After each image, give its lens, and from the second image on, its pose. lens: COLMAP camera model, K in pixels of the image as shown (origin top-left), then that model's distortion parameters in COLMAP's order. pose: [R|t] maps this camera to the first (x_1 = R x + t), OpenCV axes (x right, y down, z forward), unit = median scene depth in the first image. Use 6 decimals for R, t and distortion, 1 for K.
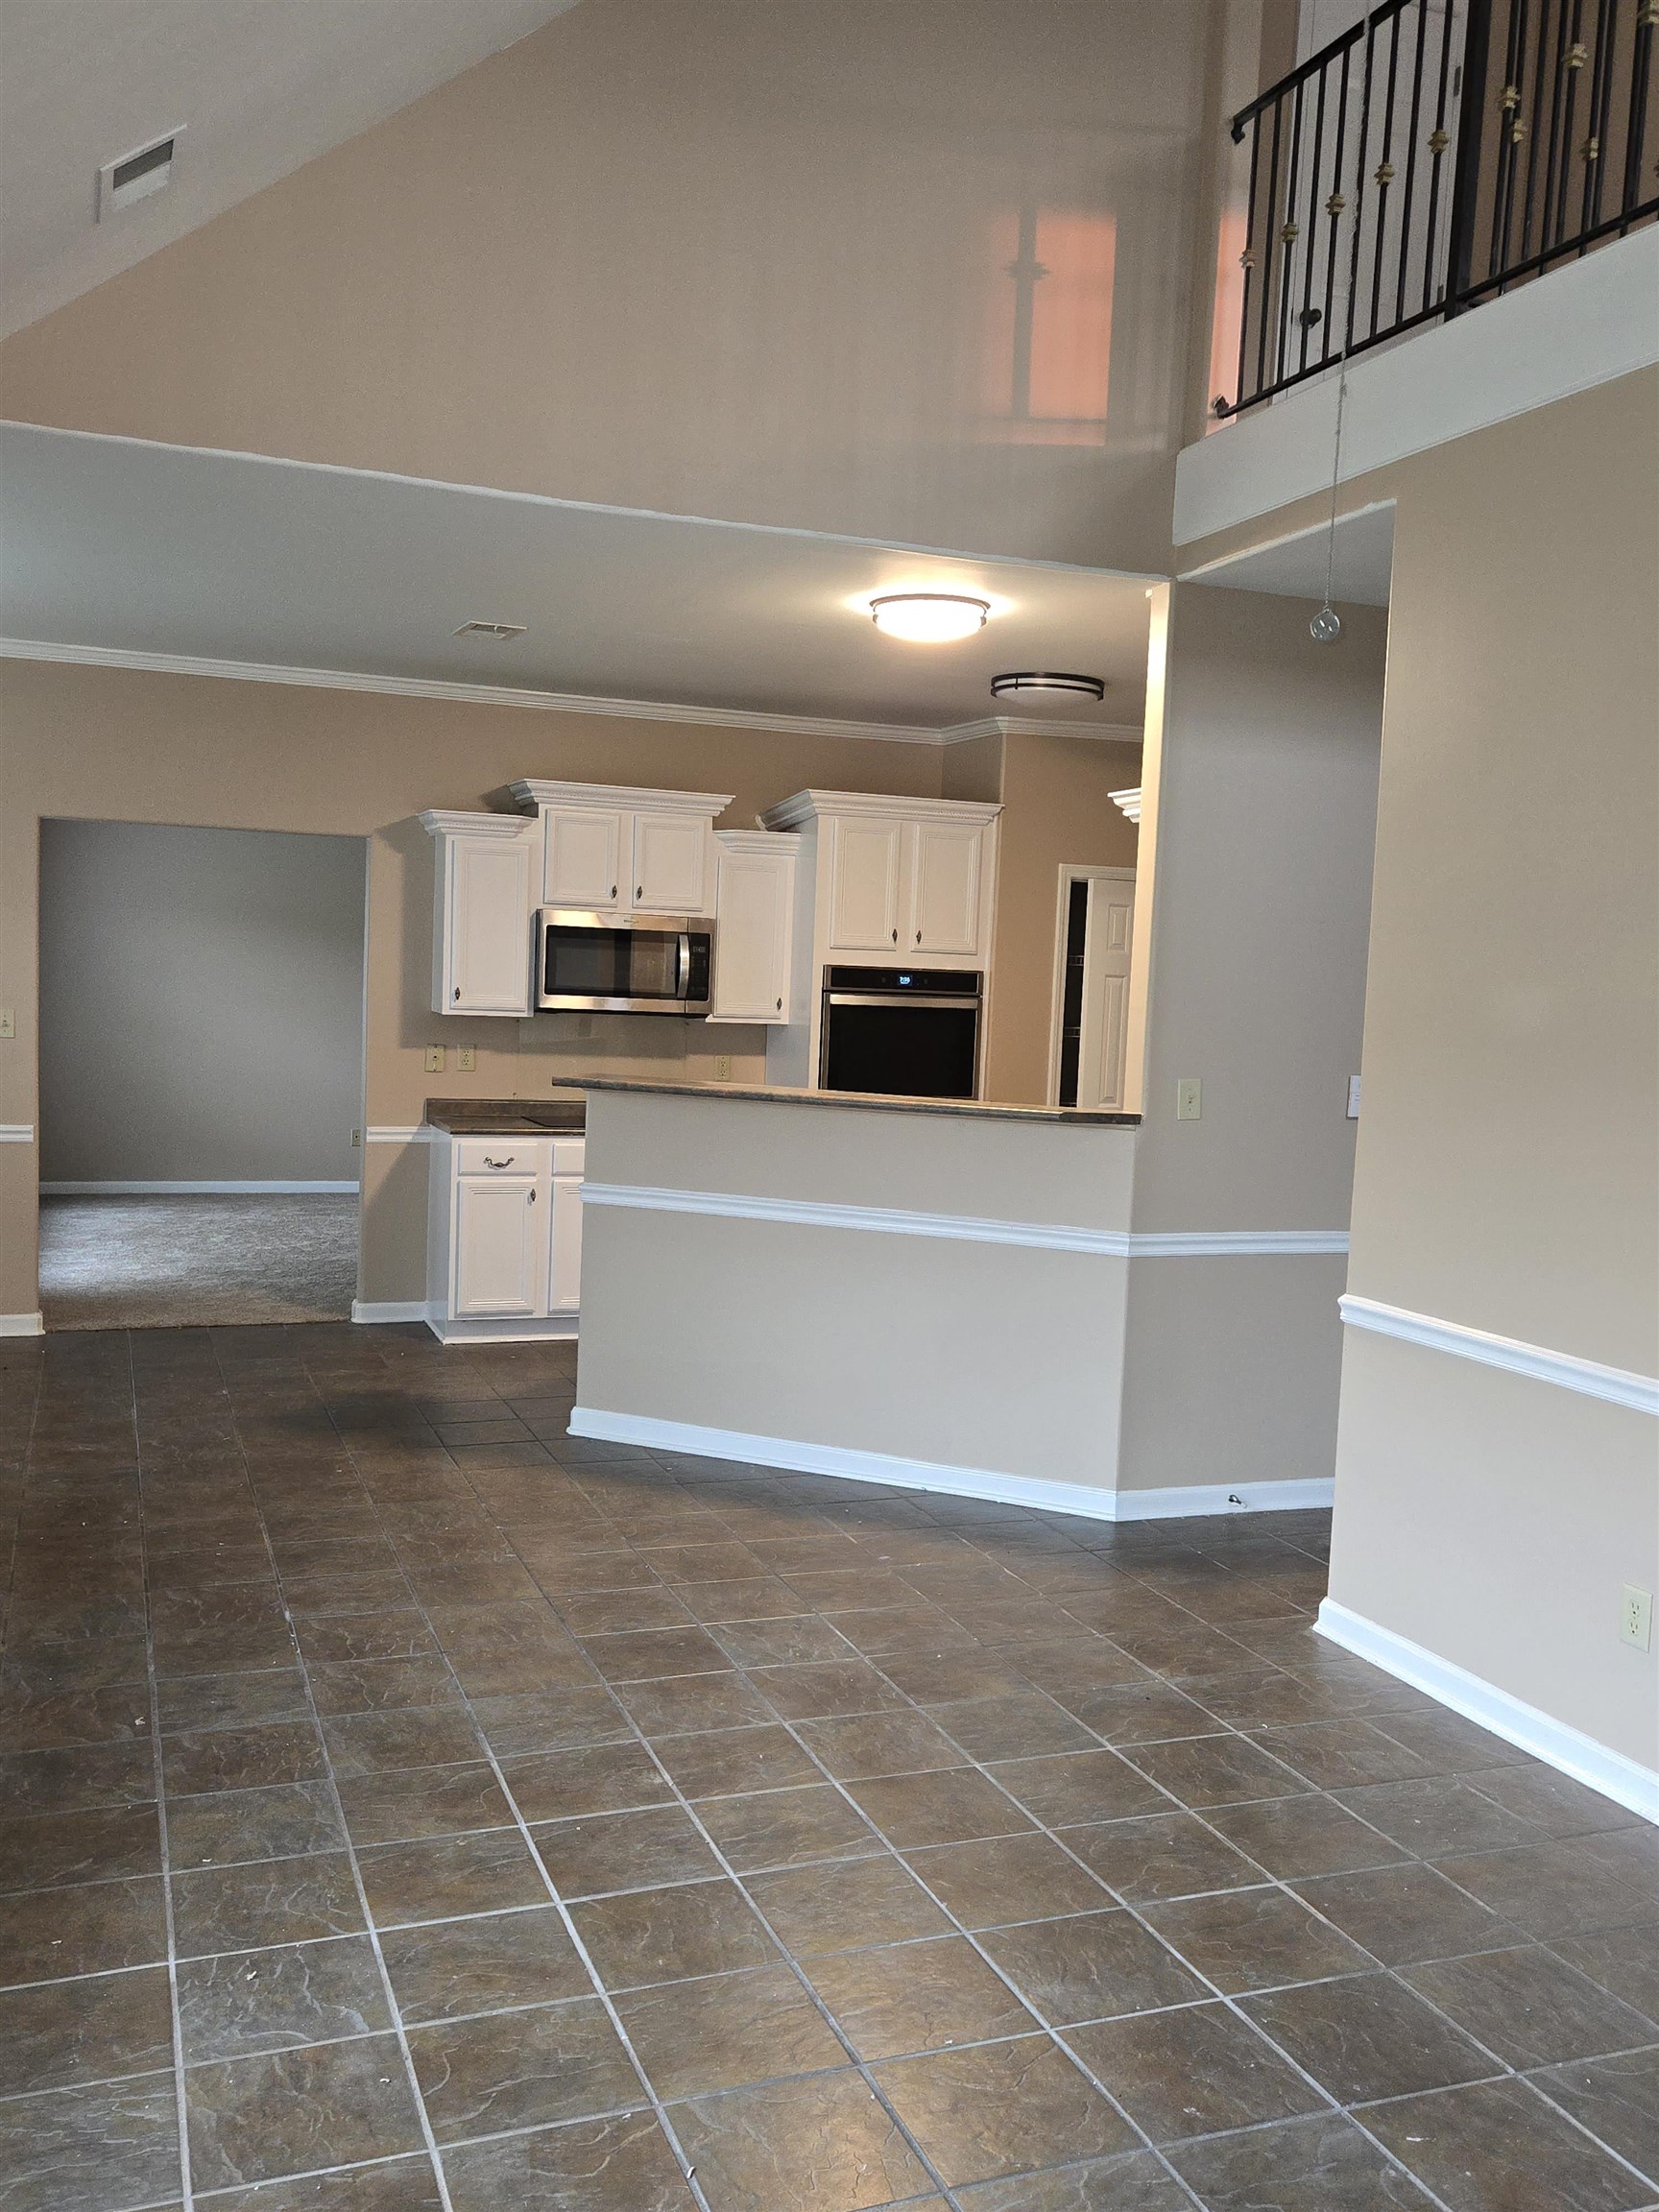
lens RADIAL K [[1874.7, 0, 829.5], [0, 1874.7, 1106.0], [0, 0, 1]] dist [0.002451, 0.000821]
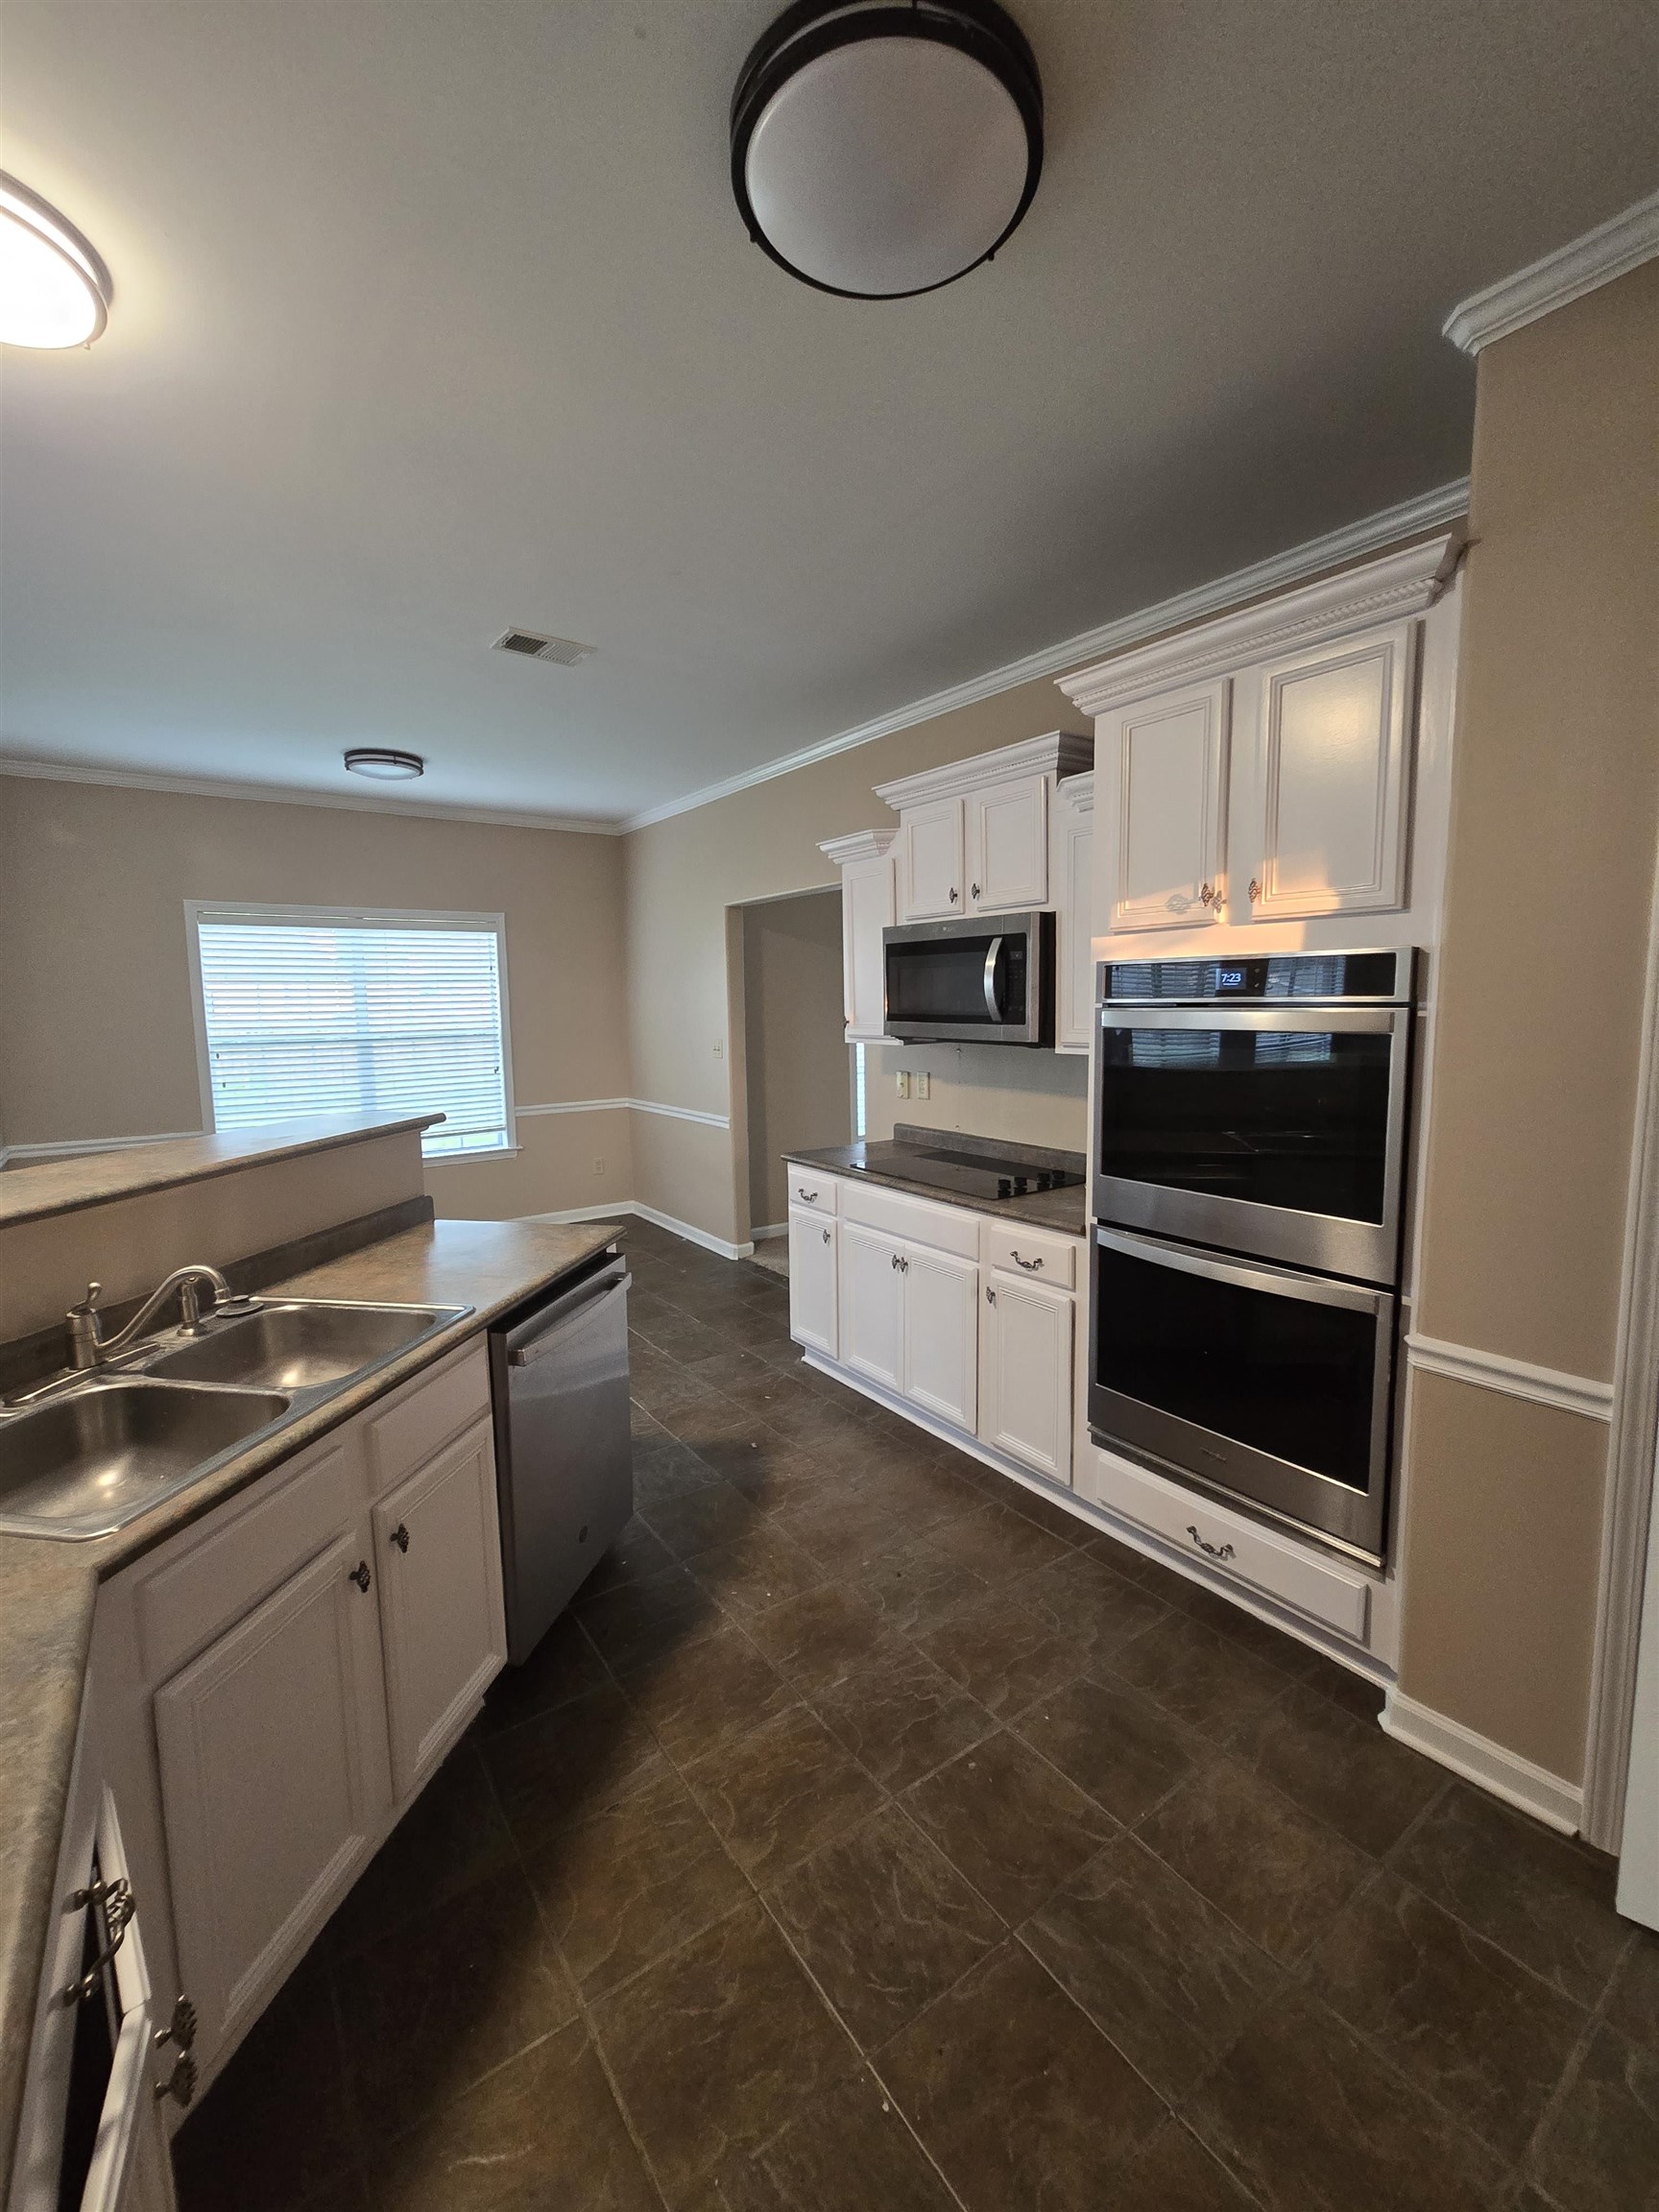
lens RADIAL K [[905.1, 0, 829.5], [0, 905.1, 1106.0], [0, 0, 1]] dist [0.000172, -0.000032]
pose [[0.245930, 0.070177, -0.966744, 0.386715], [-0.039756, 0.997267, 0.062279, -0.063659], [0.968472, 0.023118, 0.248048, 1.232394]]
